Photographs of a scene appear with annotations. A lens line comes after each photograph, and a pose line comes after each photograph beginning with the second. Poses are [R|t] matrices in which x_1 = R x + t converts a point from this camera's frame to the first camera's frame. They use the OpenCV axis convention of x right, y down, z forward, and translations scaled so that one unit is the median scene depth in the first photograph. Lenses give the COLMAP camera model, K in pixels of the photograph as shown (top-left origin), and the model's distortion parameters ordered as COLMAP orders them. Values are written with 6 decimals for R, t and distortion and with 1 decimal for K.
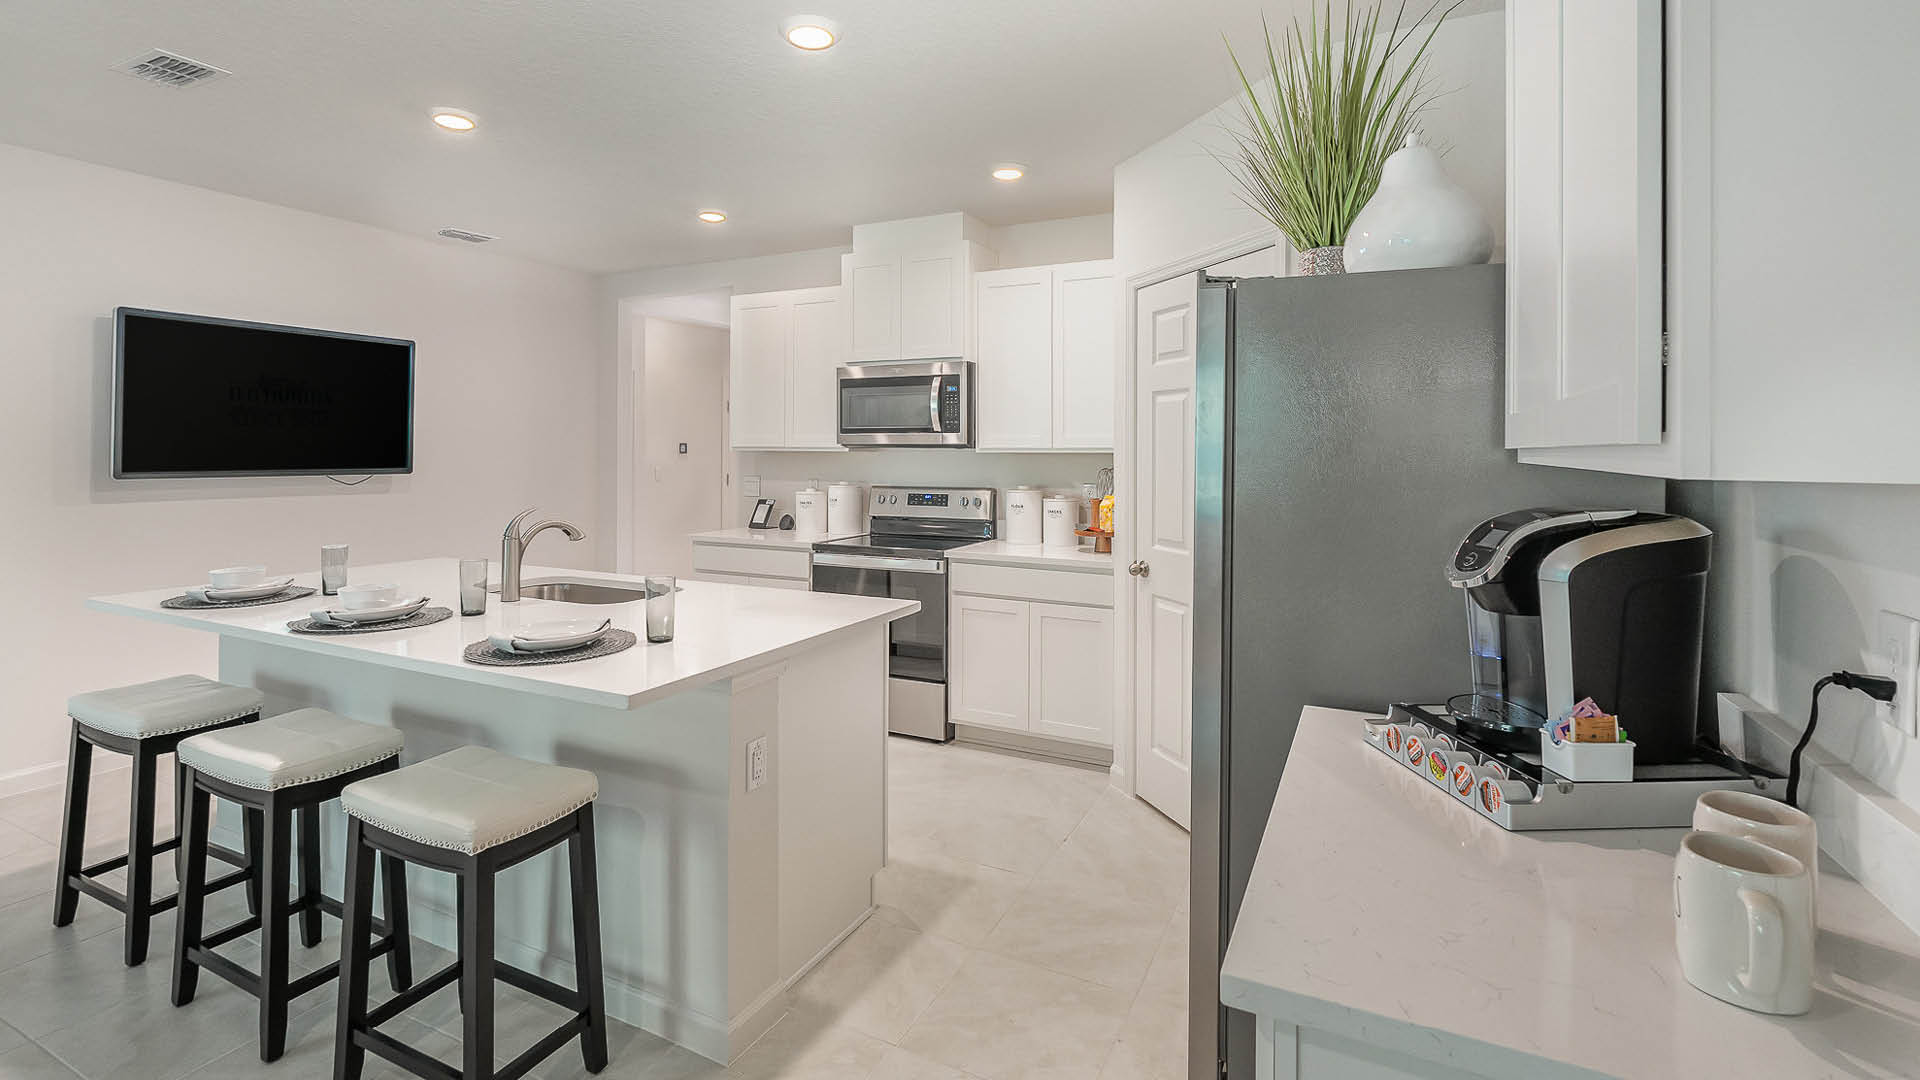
lens RADIAL K [[864.6, 0, 959.5], [0, 864.6, 446.4], [0, 0, 1]] dist [0.000136, 0.000024]
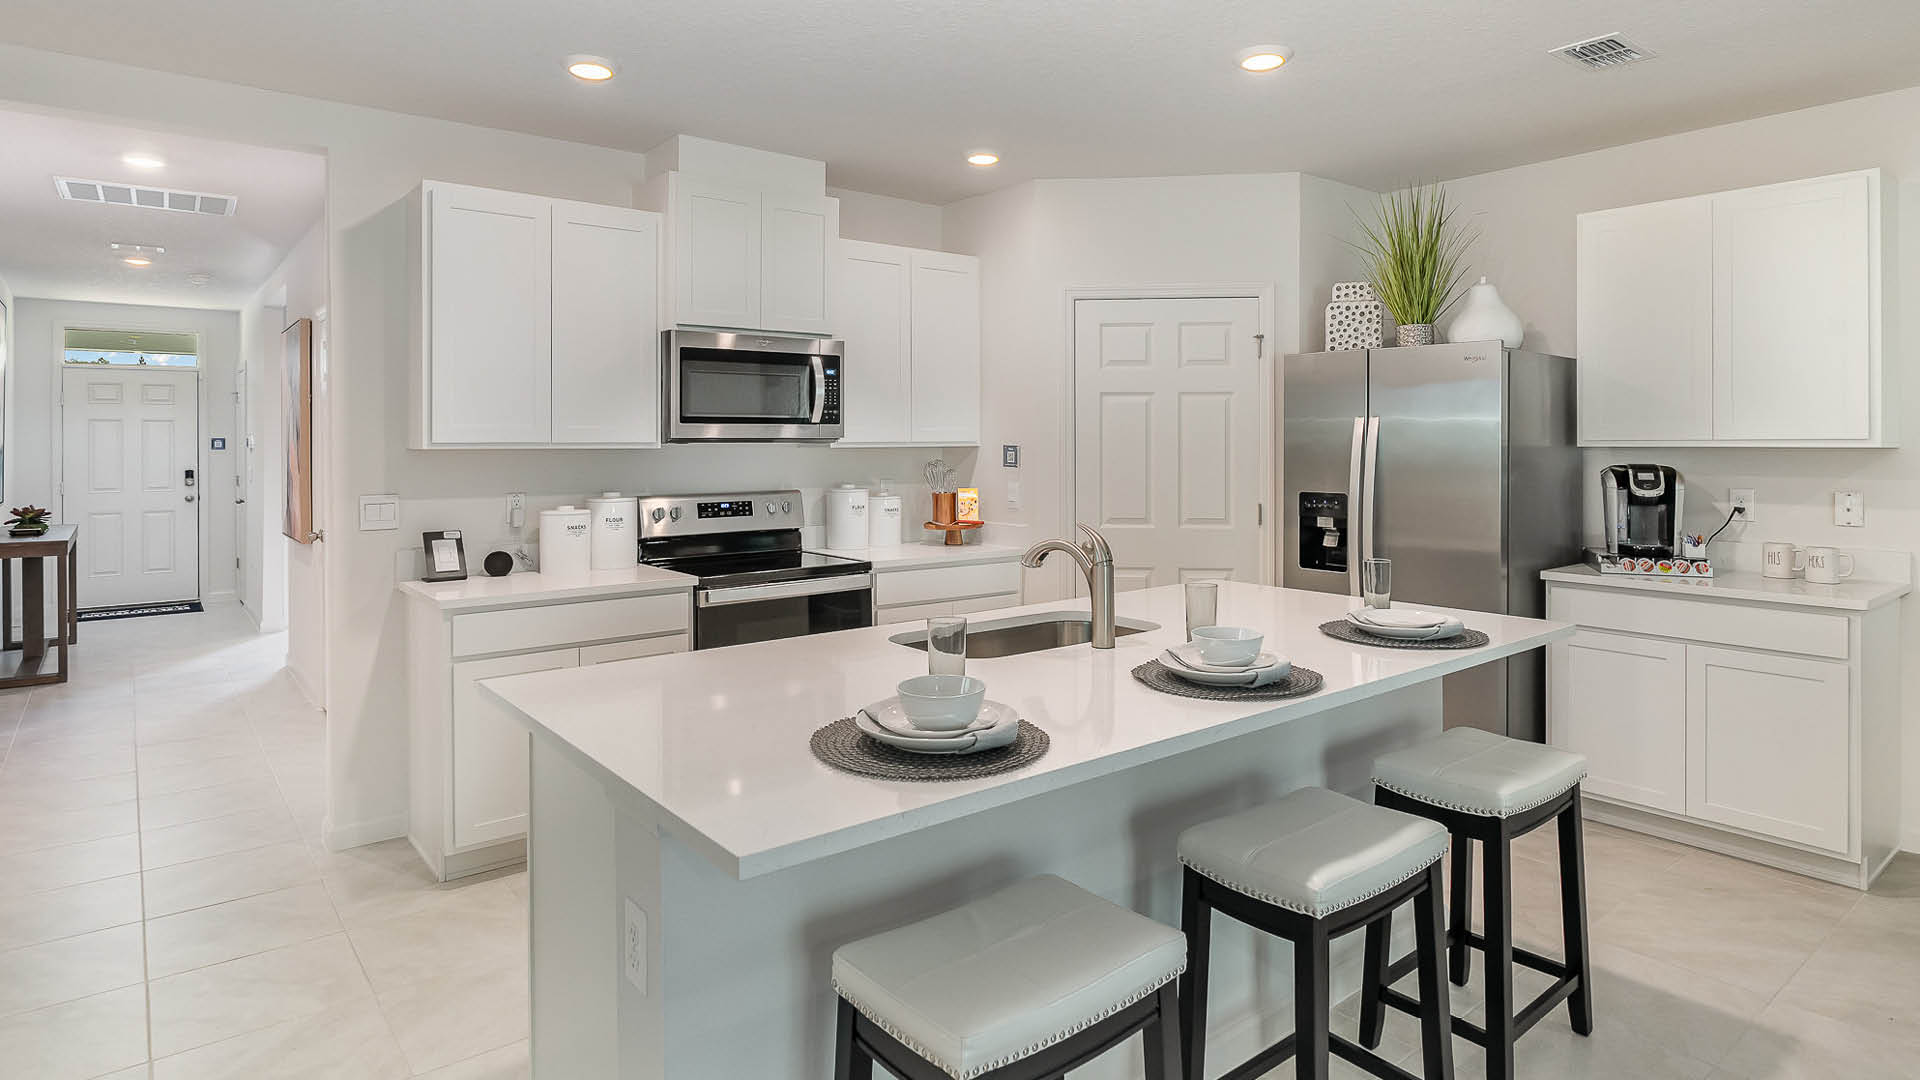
lens RADIAL K [[1044.6, 0, 967.3], [0, 1044.6, 456.9], [0, 0, 1]] dist [-0.003452, -0.000136]
pose [[0.422881, -0.020857, 0.905945, -0.823875], [0.000966, 0.999745, 0.022566, -0.006483], [-0.906185, -0.008667, 0.422793, 0.422770]]
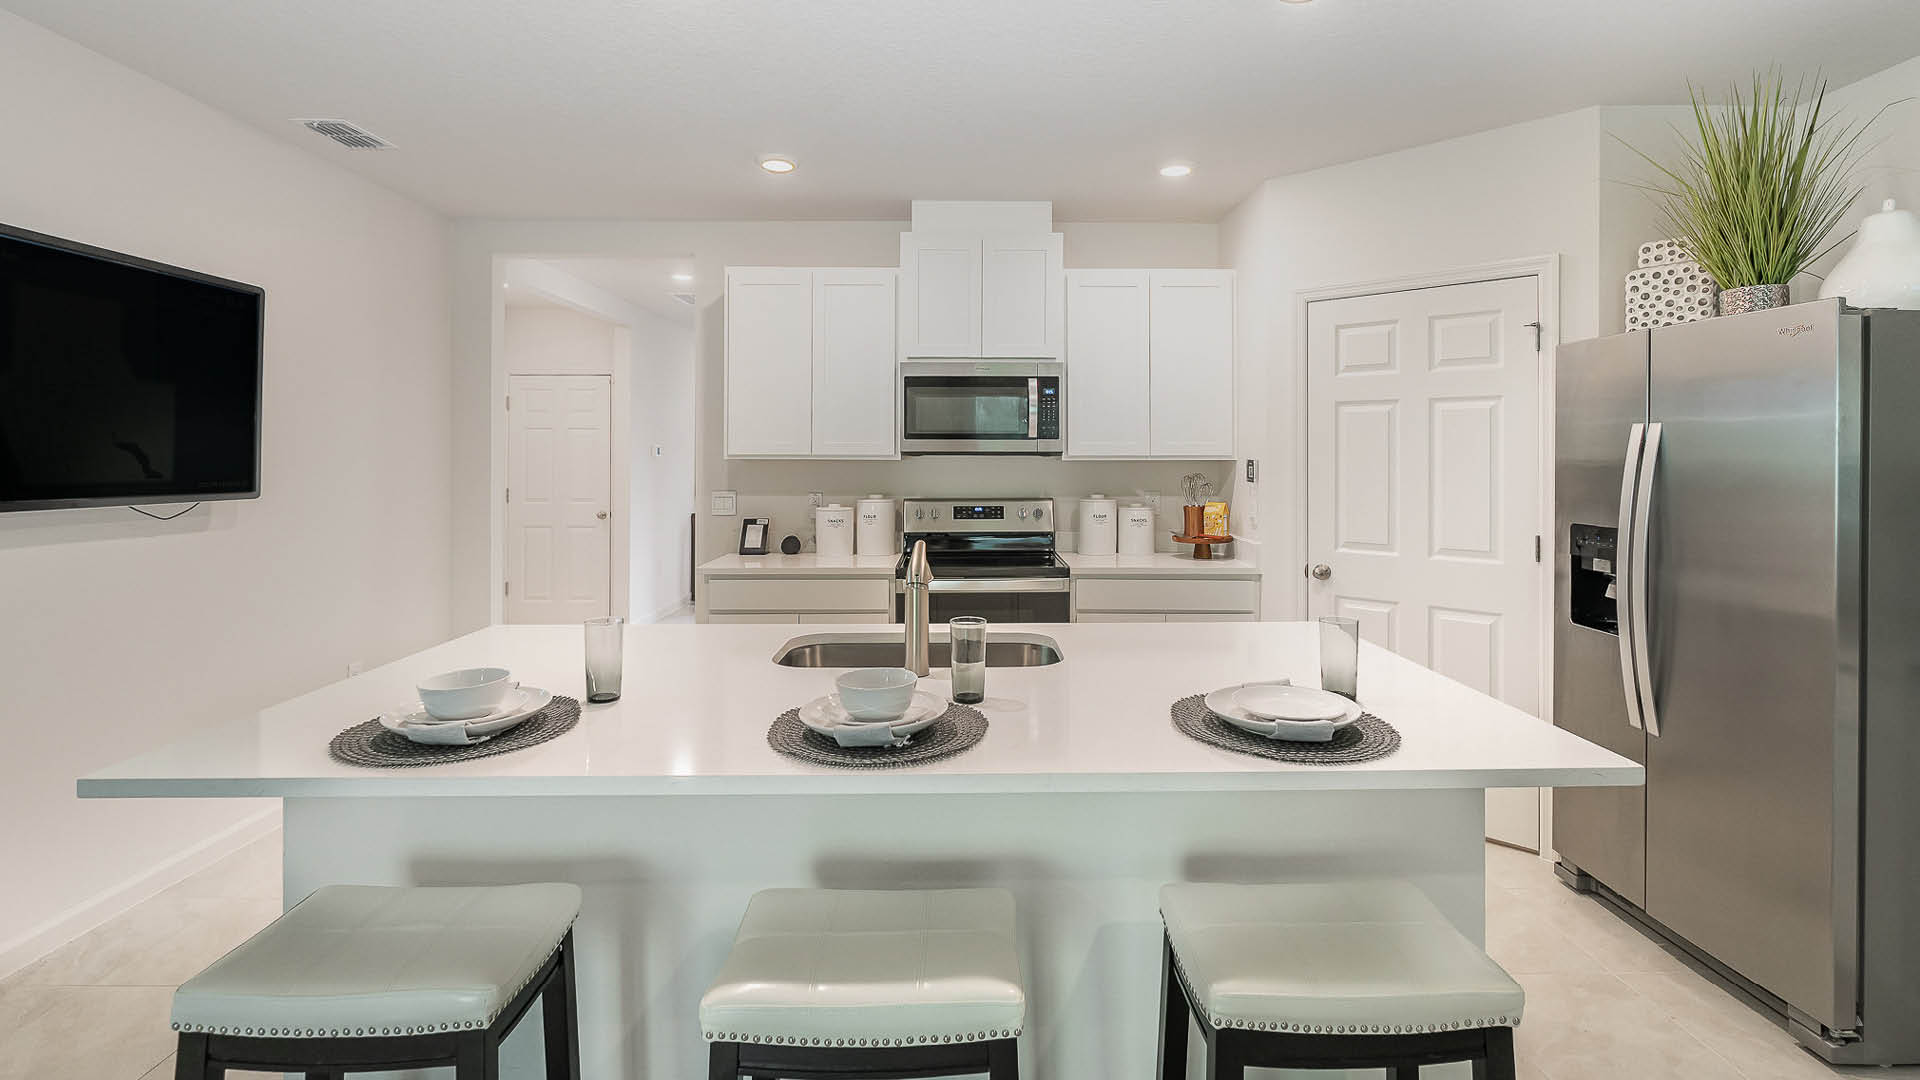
lens RADIAL K [[854.1, 0, 974.3], [0, 854.1, 463.2], [0, 0, 1]] dist [-0.004135, -0.000259]
pose [[0.888387, -0.006922, 0.459044, -0.471031], [0.000488, 0.999900, 0.014133, -0.002971], [-0.459096, -0.012331, 0.888301, 0.210753]]
